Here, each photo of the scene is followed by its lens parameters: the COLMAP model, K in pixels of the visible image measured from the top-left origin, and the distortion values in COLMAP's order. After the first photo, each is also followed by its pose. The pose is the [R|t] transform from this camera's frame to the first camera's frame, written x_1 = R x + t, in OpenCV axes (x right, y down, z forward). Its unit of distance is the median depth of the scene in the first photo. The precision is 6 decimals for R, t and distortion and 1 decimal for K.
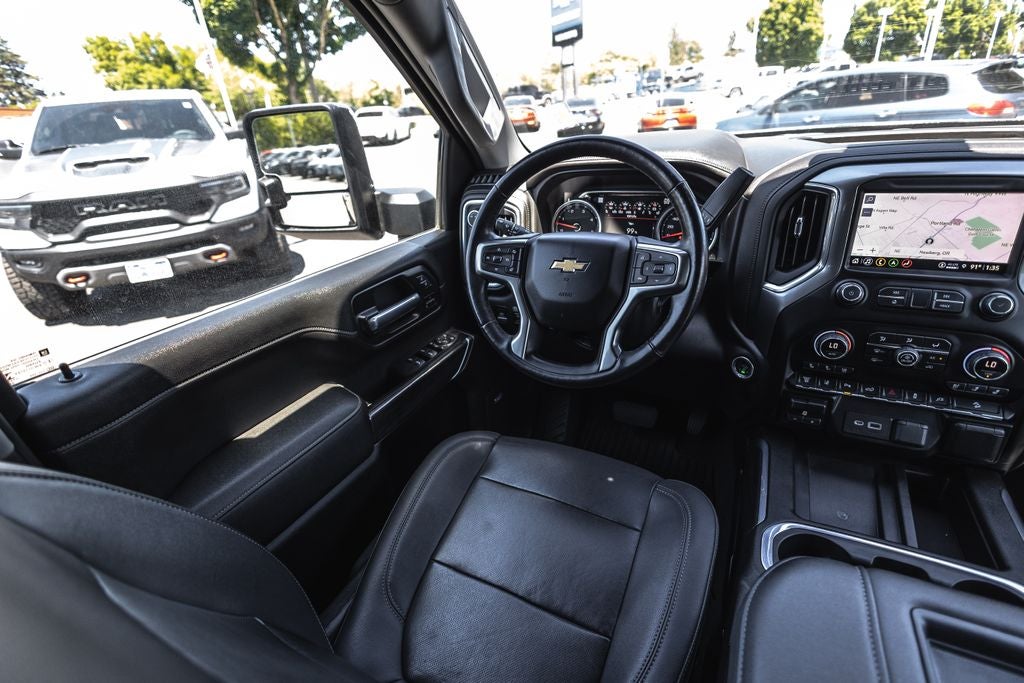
lens RADIAL K [[472.3, 0, 512.0], [0, 472.3, 341.5], [0, 0, 1]] dist [0.012942, -0.005606]
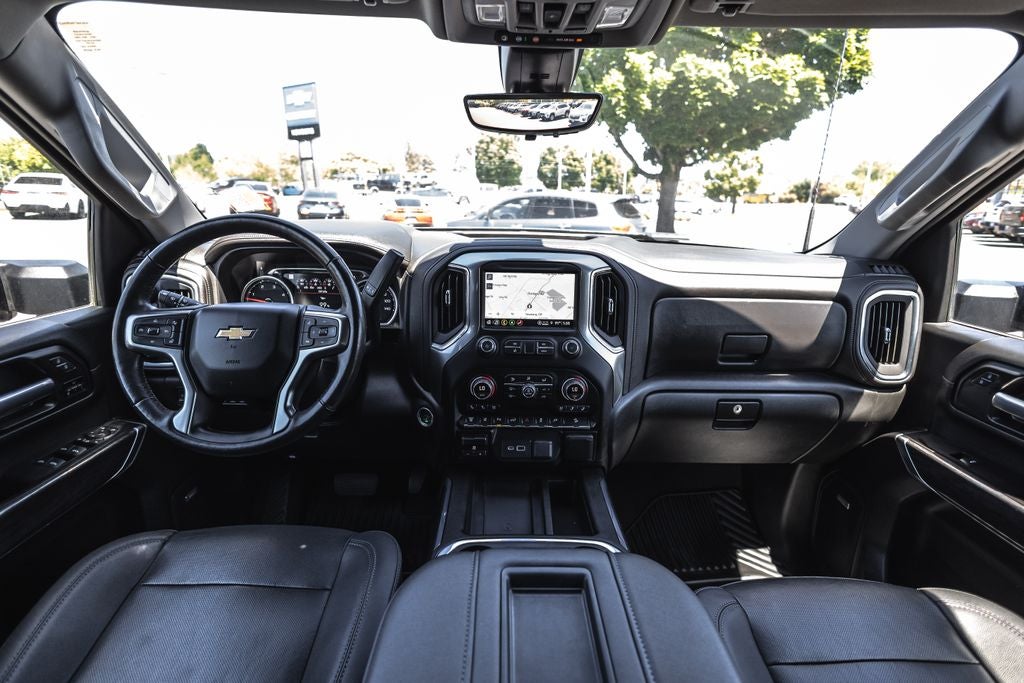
lens RADIAL K [[472.3, 0, 512.0], [0, 472.3, 341.5], [0, 0, 1]] dist [0.012942, -0.005606]
pose [[0.879619, -0.044625, 0.473580, 0.117090], [0.127989, 0.981077, -0.145279, 0.058673], [-0.458136, 0.188403, 0.868686, -0.111433]]
